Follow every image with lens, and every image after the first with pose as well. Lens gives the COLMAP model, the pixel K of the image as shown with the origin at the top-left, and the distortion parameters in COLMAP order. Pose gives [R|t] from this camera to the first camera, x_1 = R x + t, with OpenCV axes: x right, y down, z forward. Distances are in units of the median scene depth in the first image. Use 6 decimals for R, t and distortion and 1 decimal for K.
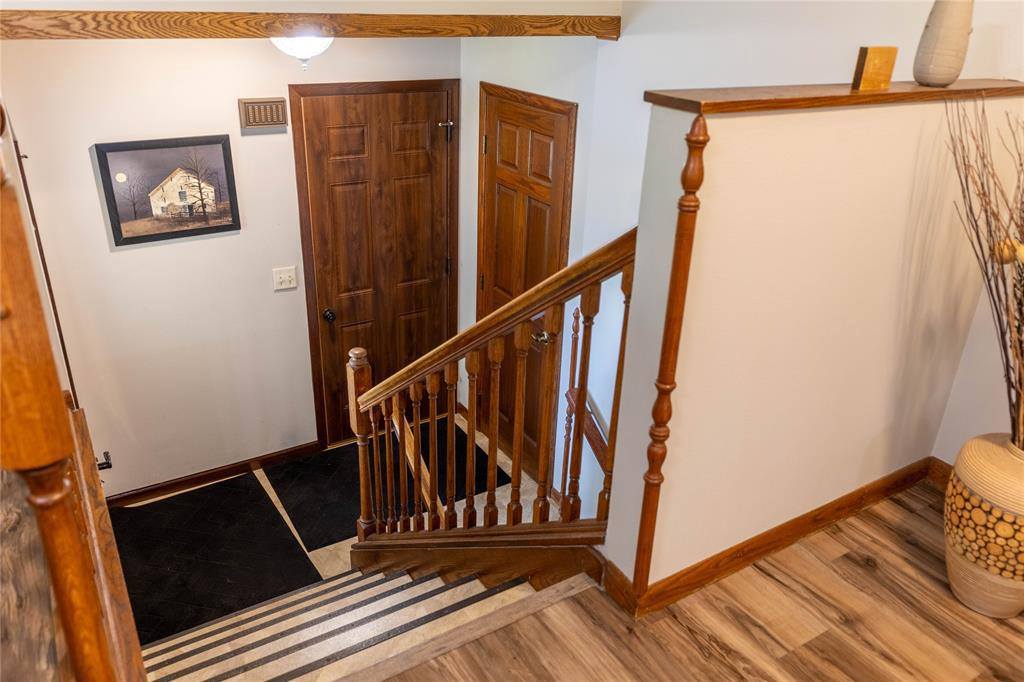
lens RADIAL K [[793.0, 0, 507.7], [0, 793.0, 344.4], [0, 0, 1]] dist [-0.001642, 0.000765]
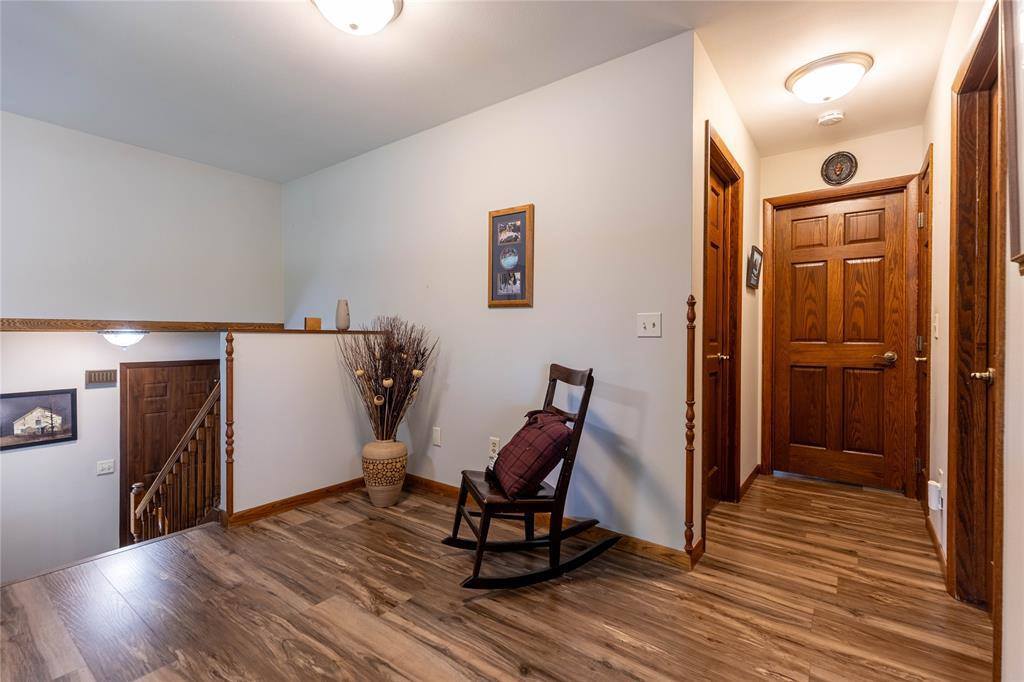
lens RADIAL K [[470.3, 0, 512.9], [0, 470.3, 333.7], [0, 0, 1]] dist [0.013082, -0.003991]
pose [[0.929668, -0.027225, 0.367391, 0.204270], [0.174909, 0.910316, -0.375143, 0.222598], [-0.324229, 0.413018, 0.851053, -0.357824]]
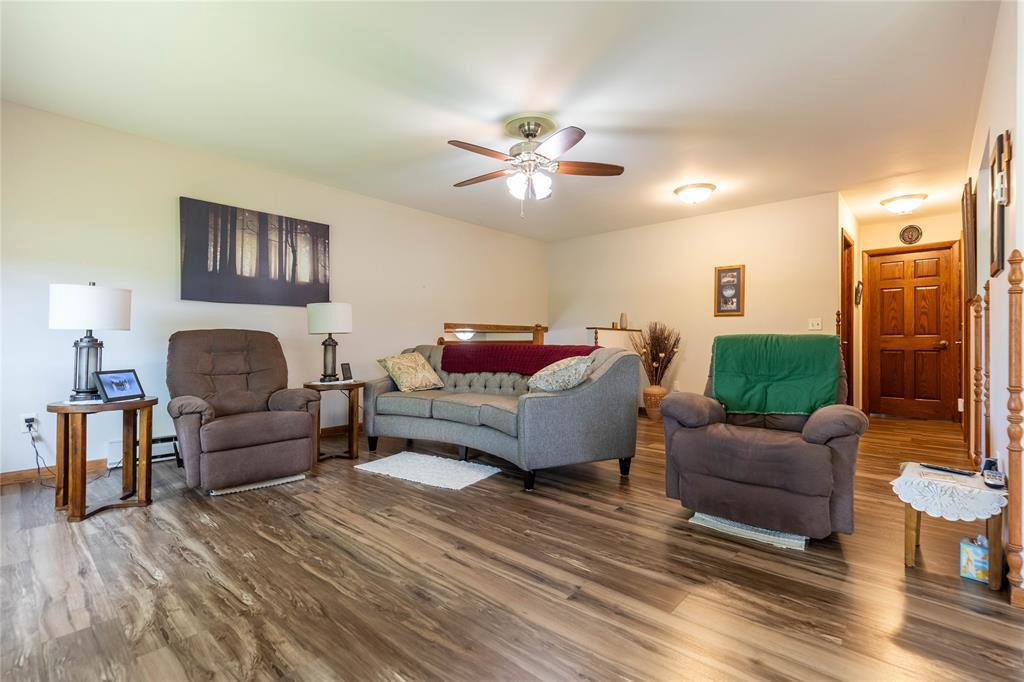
lens RADIAL K [[470.3, 0, 509.9], [0, 470.3, 337.3], [0, 0, 1]] dist [0.013082, -0.003991]
pose [[0.962405, -0.025212, 0.270447, -0.538255], [0.136539, 0.905642, -0.401458, 0.446448], [-0.234806, 0.423292, 0.875037, -0.809890]]
